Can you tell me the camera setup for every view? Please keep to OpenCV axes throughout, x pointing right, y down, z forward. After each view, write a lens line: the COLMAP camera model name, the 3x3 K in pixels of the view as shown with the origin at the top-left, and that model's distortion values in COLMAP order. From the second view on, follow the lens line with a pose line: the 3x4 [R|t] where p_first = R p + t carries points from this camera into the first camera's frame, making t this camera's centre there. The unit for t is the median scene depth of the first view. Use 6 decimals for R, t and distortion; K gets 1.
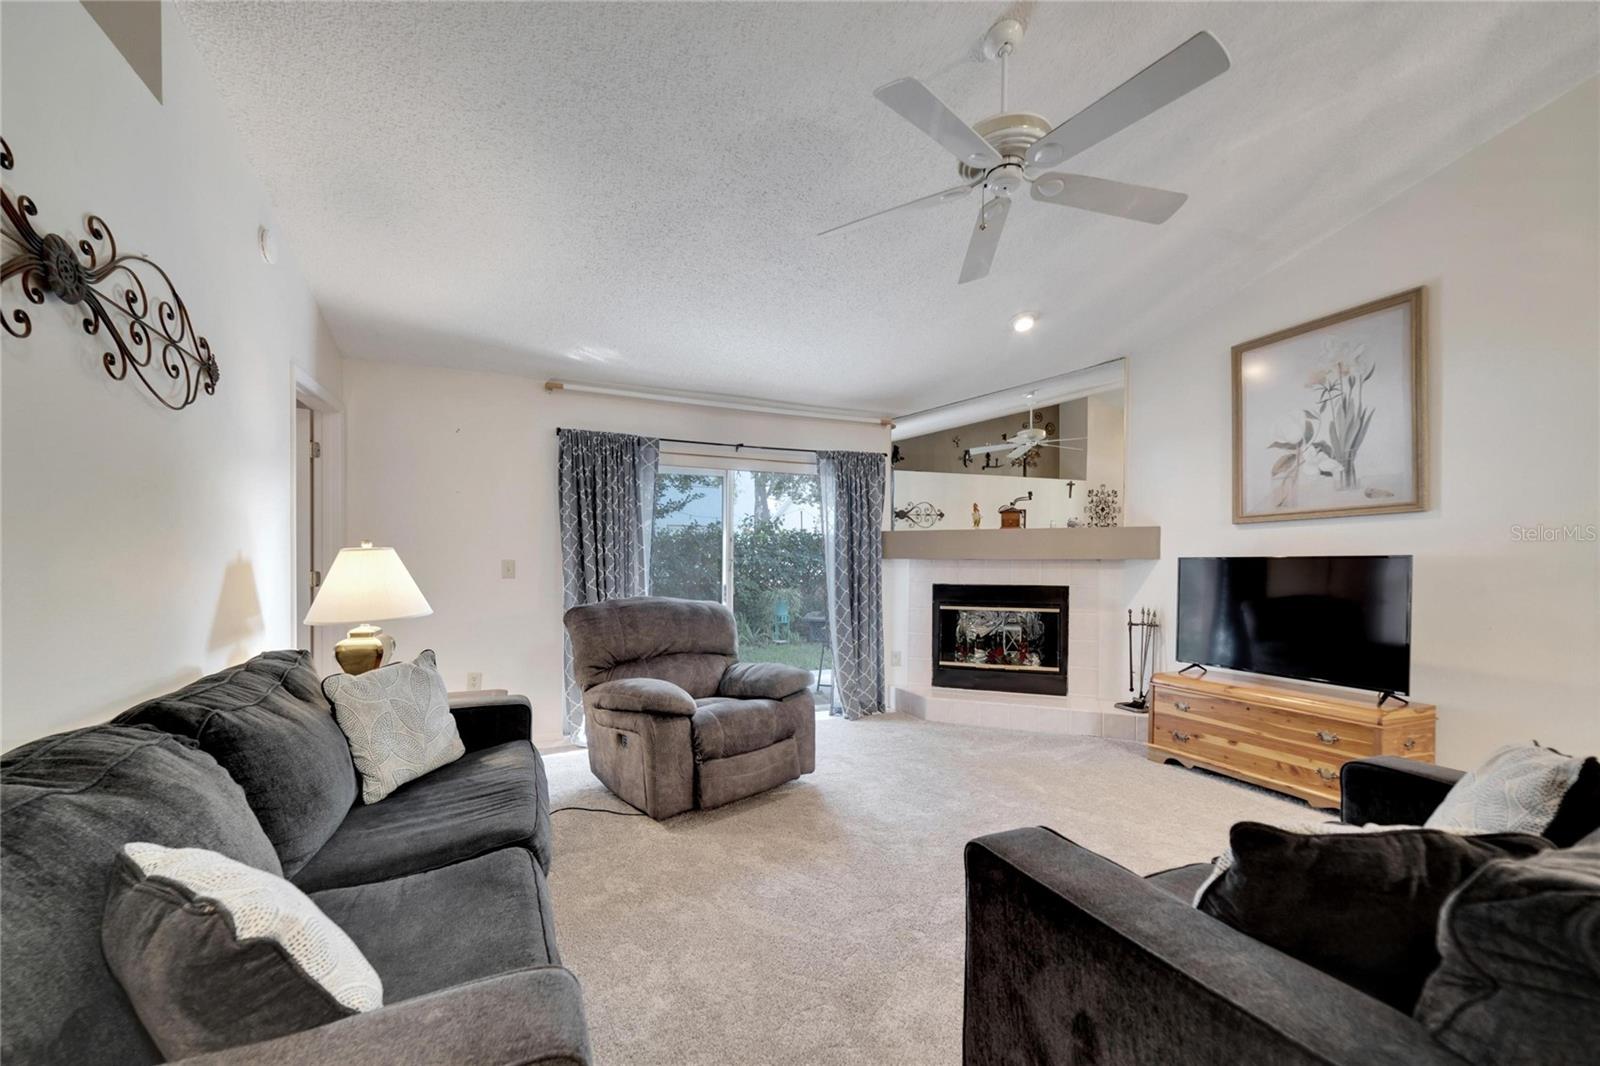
lens RADIAL K [[623.1, 0, 801.1], [0, 623.1, 569.6], [0, 0, 1]] dist [0.001506, 0.000261]
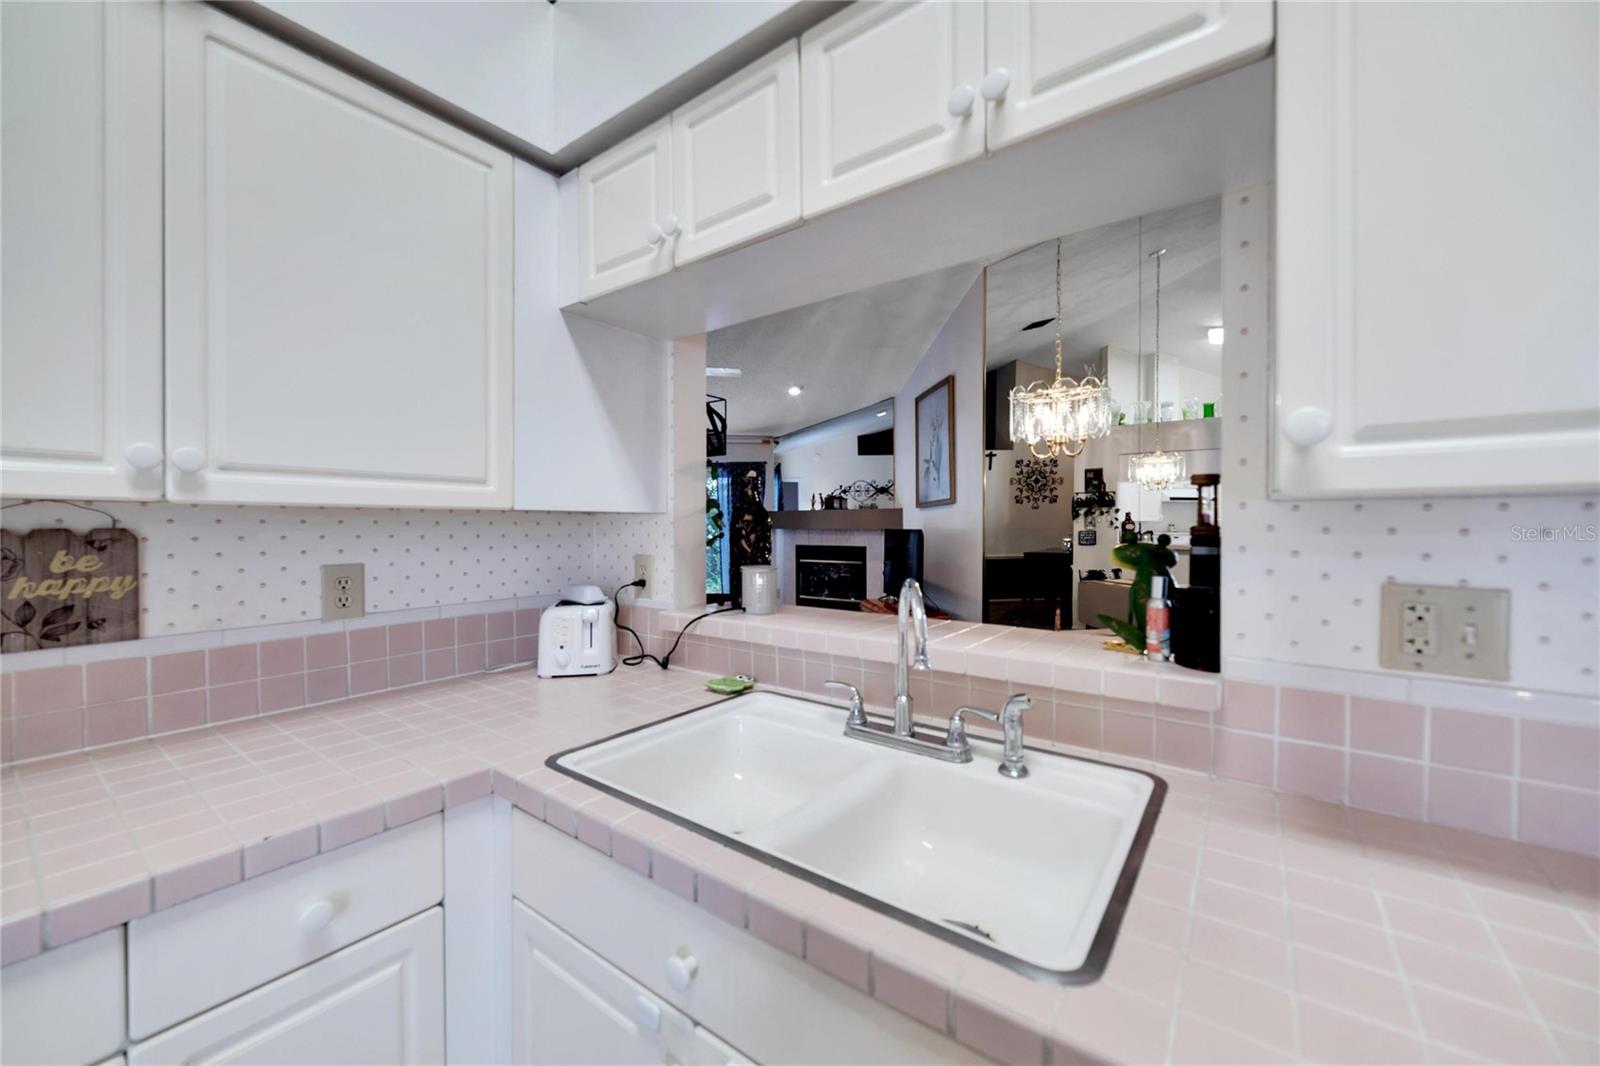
lens RADIAL K [[608.2, 0, 793.1], [0, 608.2, 529.3], [0, 0, 1]] dist [-0.006572, 0.000086]
pose [[0.963191, -0.004610, -0.268778, 0.767270], [0.003201, 0.999979, -0.005681, -0.009429], [0.268798, 0.004611, 0.963186, -0.570624]]
